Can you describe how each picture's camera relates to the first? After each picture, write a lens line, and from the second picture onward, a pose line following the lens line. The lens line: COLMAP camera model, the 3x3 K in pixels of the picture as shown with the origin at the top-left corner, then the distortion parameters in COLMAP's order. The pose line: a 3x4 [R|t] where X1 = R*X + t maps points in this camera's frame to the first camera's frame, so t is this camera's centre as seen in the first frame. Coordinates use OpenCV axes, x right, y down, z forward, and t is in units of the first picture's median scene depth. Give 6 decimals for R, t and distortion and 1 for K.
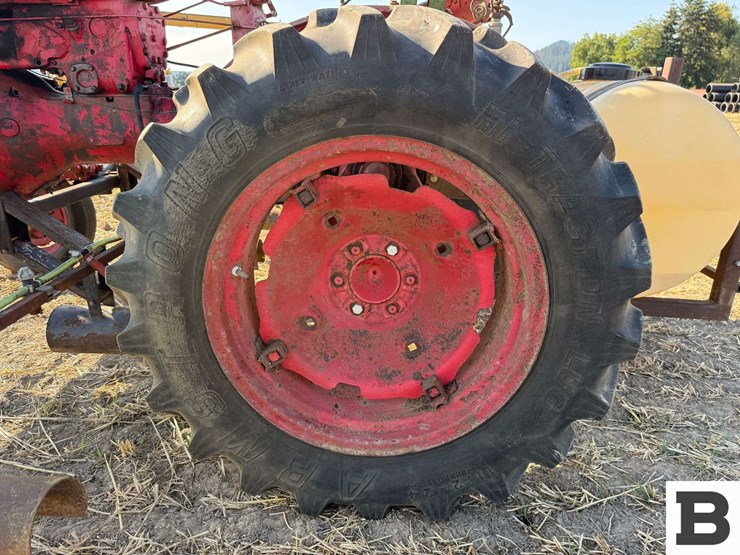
lens RADIAL K [[530.1, 0, 366.2], [0, 530.1, 281.4], [0, 0, 1]] dist [0.037321, -0.057350]
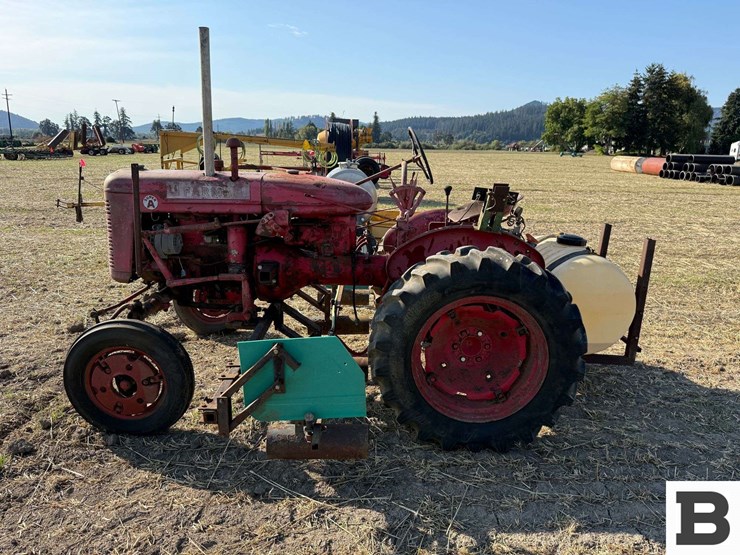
lens RADIAL K [[530.1, 0, 367.0], [0, 530.1, 271.8], [0, 0, 1]] dist [0.037321, -0.057350]
pose [[0.999337, 0.009008, 0.035274, -0.537258], [-0.005285, 0.994537, -0.104249, -0.085677], [-0.036020, 0.103994, 0.993925, -1.341650]]
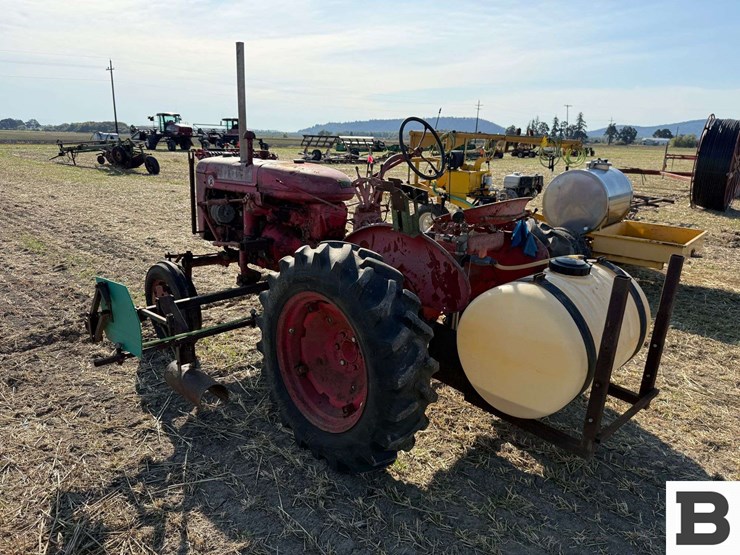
lens RADIAL K [[530.1, 0, 362.9], [0, 530.1, 269.5], [0, 0, 1]] dist [0.037321, -0.057350]
pose [[0.717948, 0.176761, -0.673280, 1.471454], [-0.248785, 0.968496, -0.011024, -0.321441], [0.650121, 0.175417, 0.739305, -0.614215]]
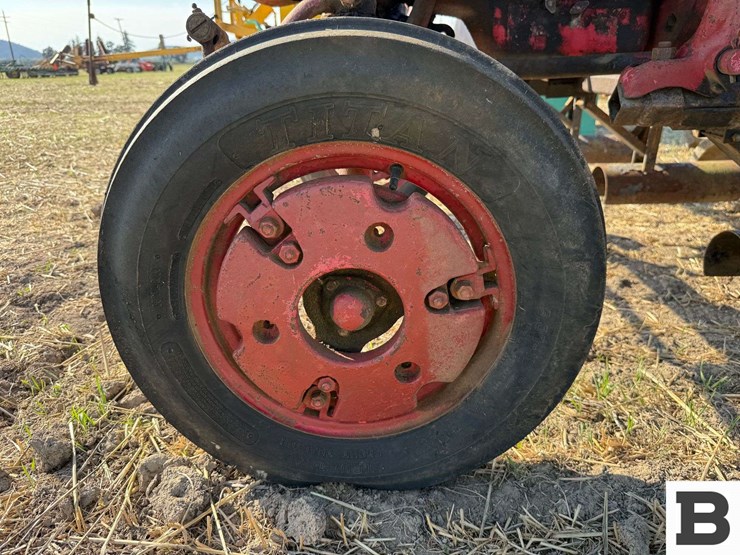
lens RADIAL K [[530.1, 0, 357.8], [0, 530.1, 276.5], [0, 0, 1]] dist [0.037321, -0.057350]
pose [[0.999836, -0.015533, -0.009306, -1.470839], [0.015860, 0.999221, 0.036131, 0.105838], [0.008737, -0.036273, 0.999304, 0.456073]]
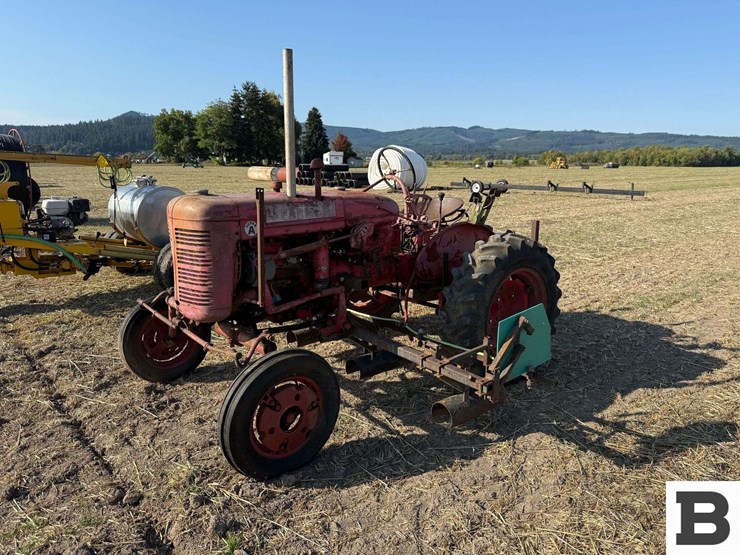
lens RADIAL K [[530.1, 0, 367.8], [0, 530.1, 288.9], [0, 0, 1]] dist [0.037321, -0.057350]
pose [[0.741449, -0.158185, 0.652097, -2.589087], [0.222855, 0.974704, -0.016948, -0.246464], [-0.632921, 0.157889, 0.757946, -0.922664]]
